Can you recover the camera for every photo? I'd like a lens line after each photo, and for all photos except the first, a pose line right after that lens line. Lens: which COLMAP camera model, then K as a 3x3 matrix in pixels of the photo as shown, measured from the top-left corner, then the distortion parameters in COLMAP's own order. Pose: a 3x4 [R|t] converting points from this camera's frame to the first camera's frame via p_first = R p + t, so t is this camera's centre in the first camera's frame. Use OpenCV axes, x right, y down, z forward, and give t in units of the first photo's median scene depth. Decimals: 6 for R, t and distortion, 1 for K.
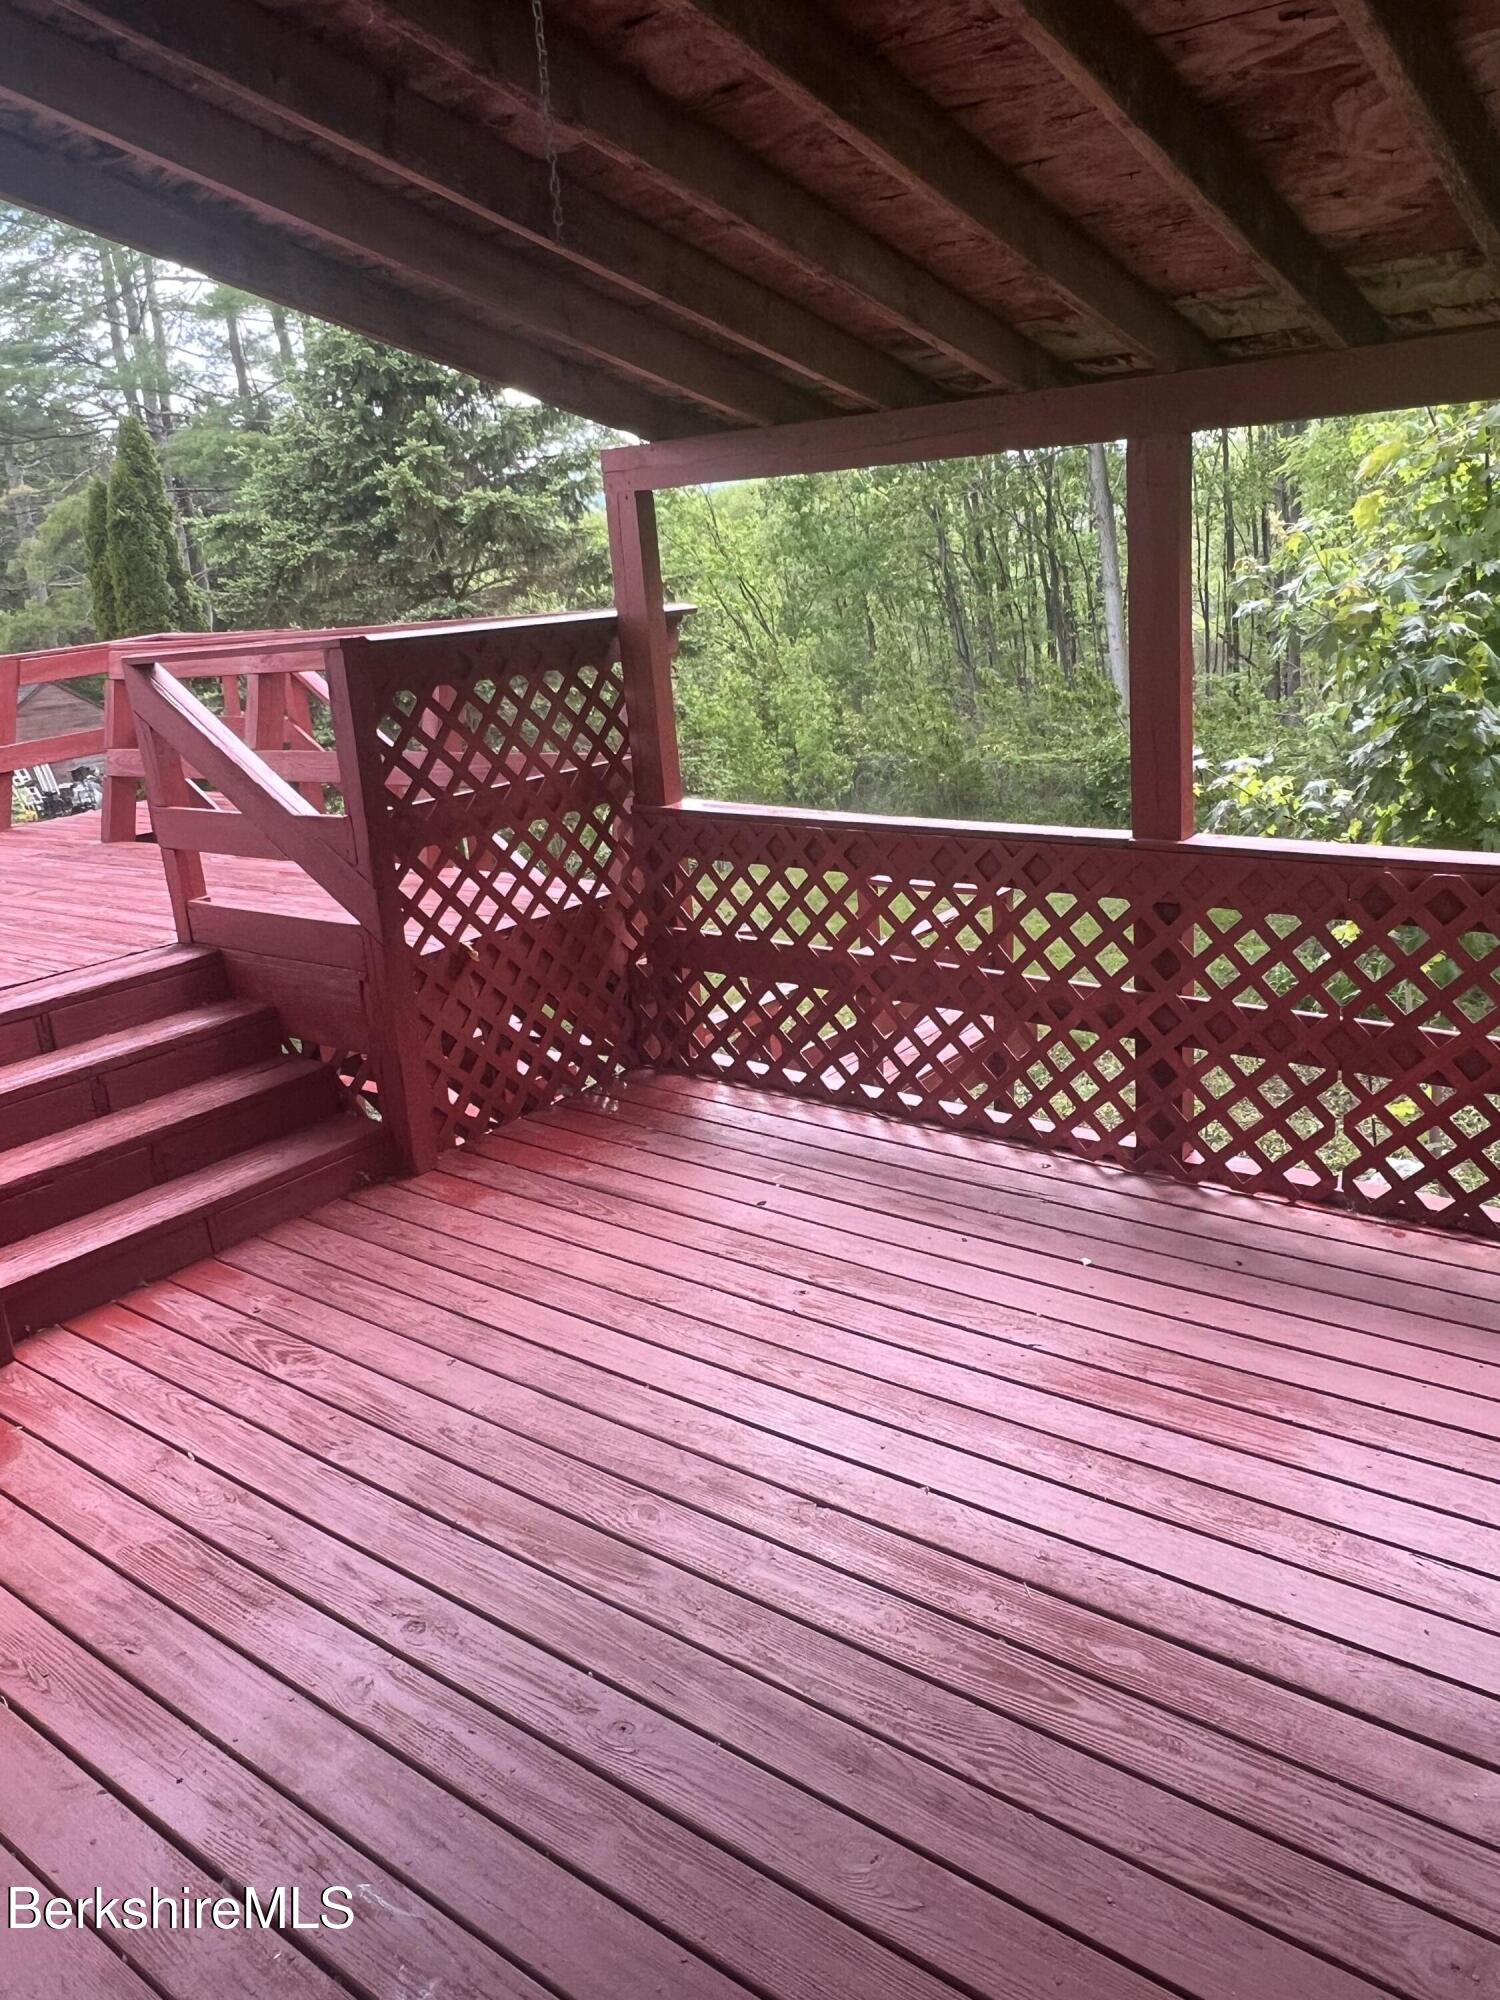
lens RADIAL K [[1465.5, 0, 760.1], [0, 1465.5, 991.6], [0, 0, 1]] dist [-0.008985, -0.006649]
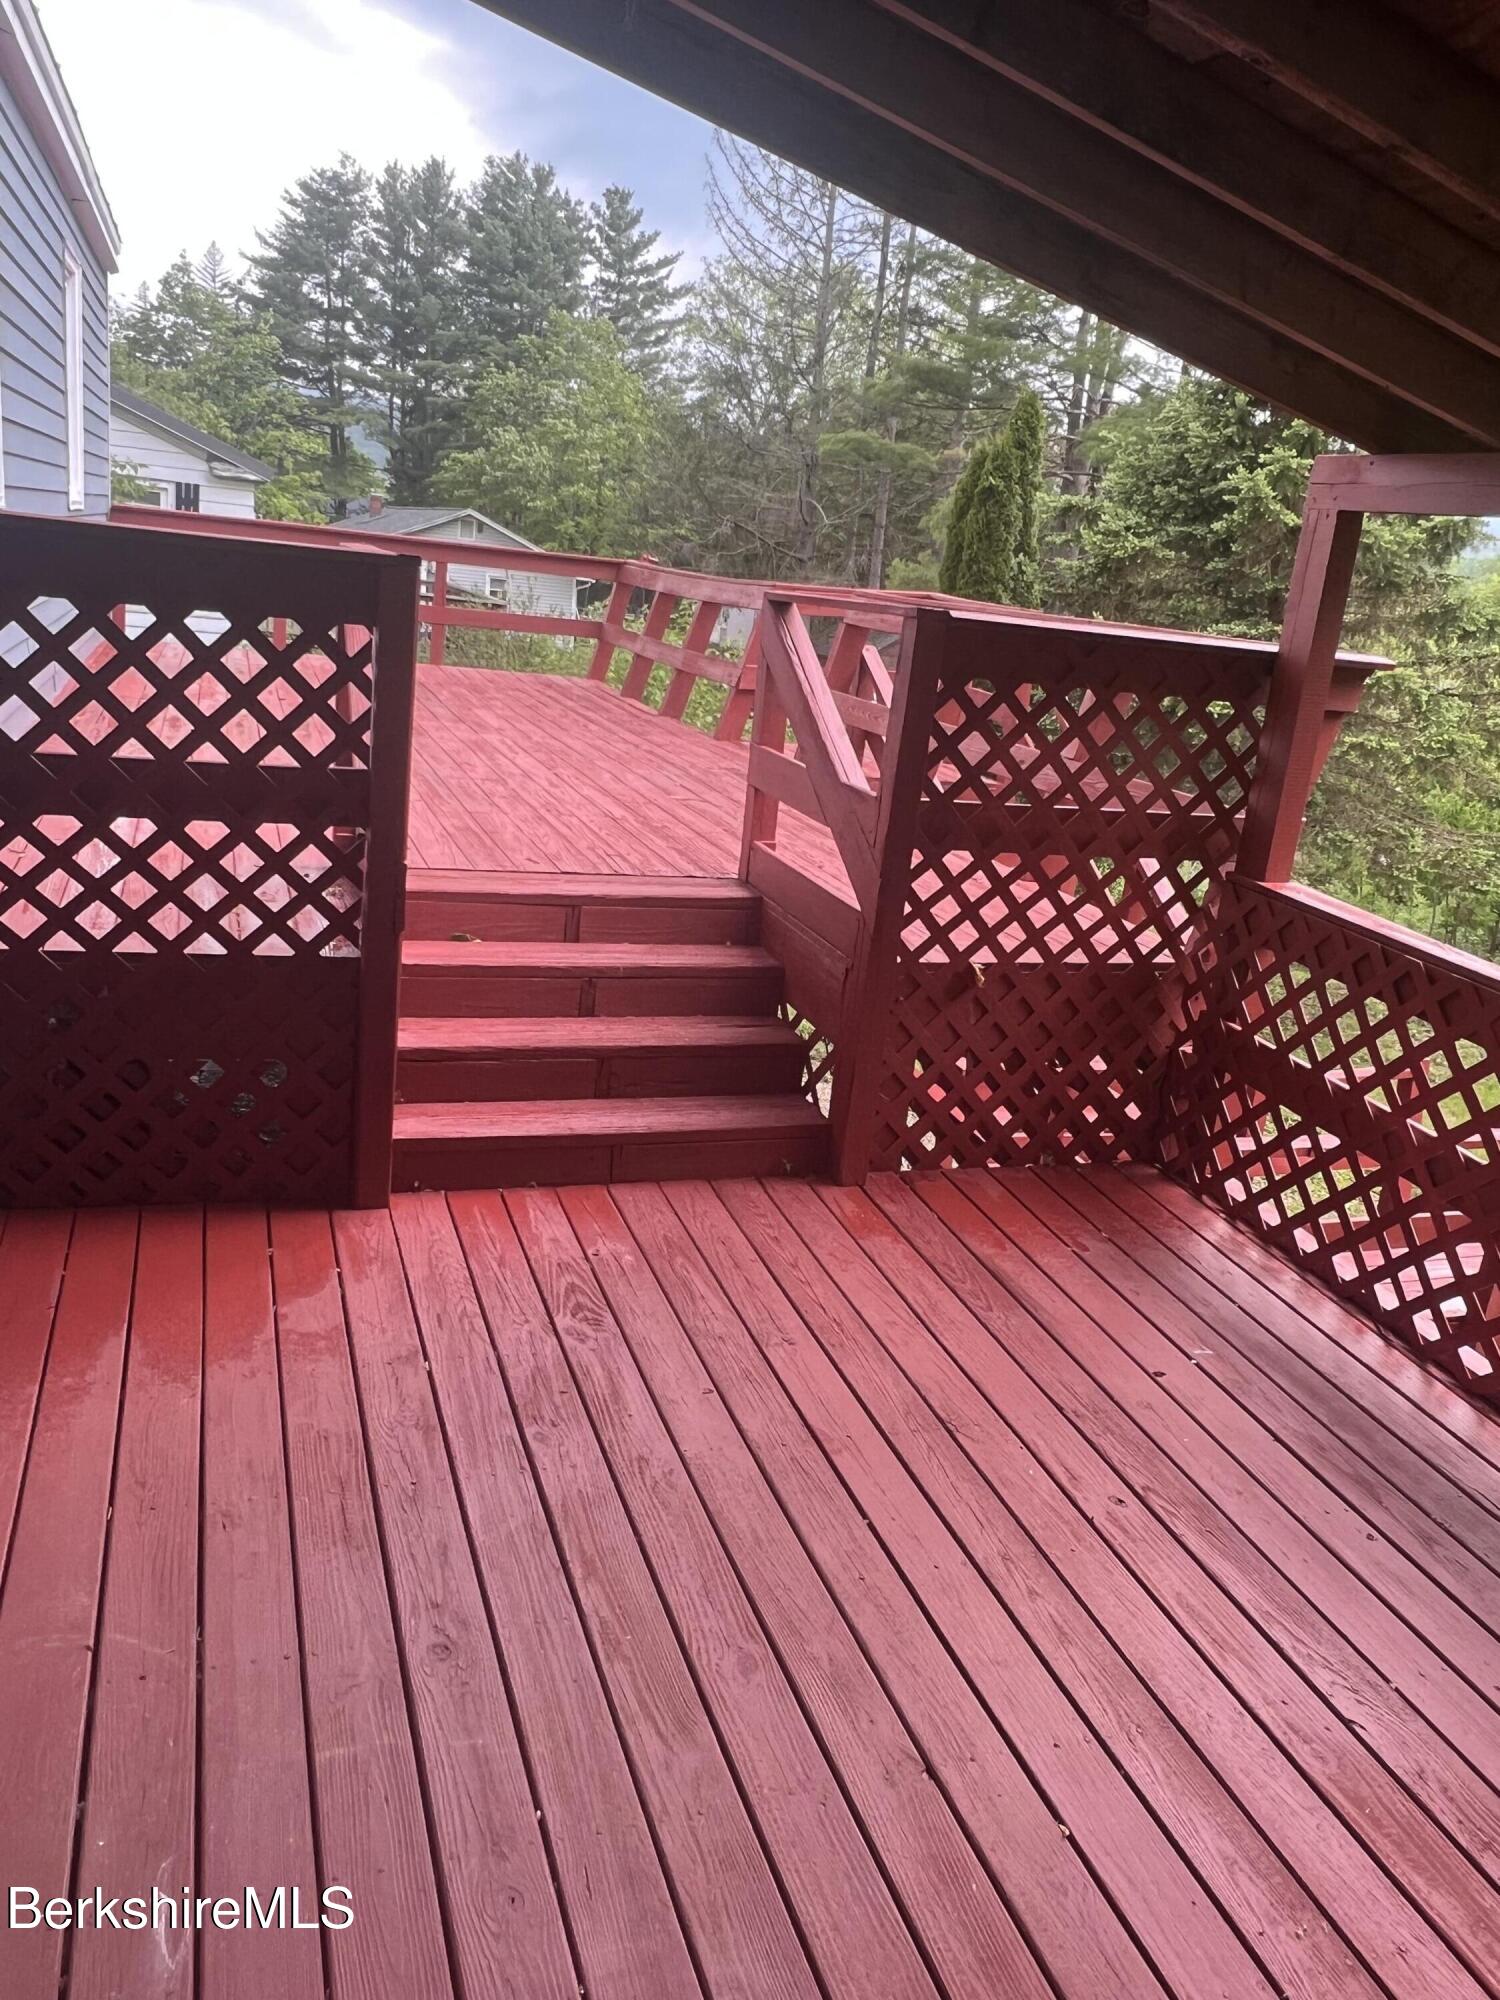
lens RADIAL K [[1465.5, 0, 760.1], [0, 1465.5, 991.6], [0, 0, 1]] dist [-0.008985, -0.006649]
pose [[0.822932, 0.310133, -0.476027, 0.123054], [-0.311944, 0.946922, 0.077649, -0.045139], [0.474842, 0.084594, 0.875996, 0.140816]]
